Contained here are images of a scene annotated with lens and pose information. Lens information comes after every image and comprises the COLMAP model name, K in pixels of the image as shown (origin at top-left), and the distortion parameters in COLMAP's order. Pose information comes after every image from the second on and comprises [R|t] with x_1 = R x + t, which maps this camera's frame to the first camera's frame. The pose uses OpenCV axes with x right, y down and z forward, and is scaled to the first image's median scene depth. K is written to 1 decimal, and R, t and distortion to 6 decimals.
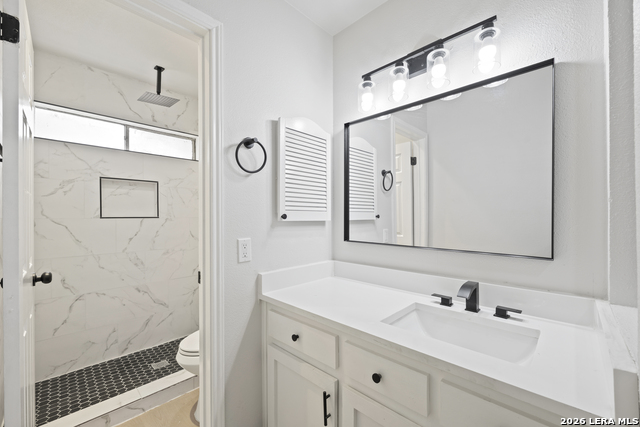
lens RADIAL K [[253.7, 0, 324.6], [0, 253.7, 215.8], [0, 0, 1]] dist [-0.013555, -0.000137]
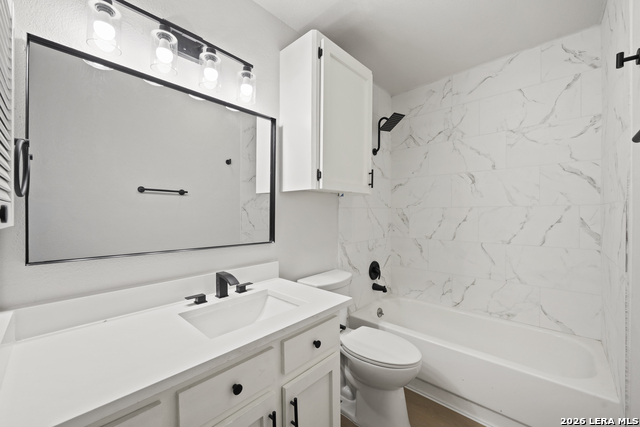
lens RADIAL K [[253.7, 0, 324.2], [0, 253.7, 214.1], [0, 0, 1]] dist [-0.013555, -0.000137]
pose [[-0.038598, 0.001011, 0.999254, -0.577939], [-0.005856, 0.999982, -0.001238, -0.005473], [-0.999238, -0.005900, -0.038591, 0.567403]]
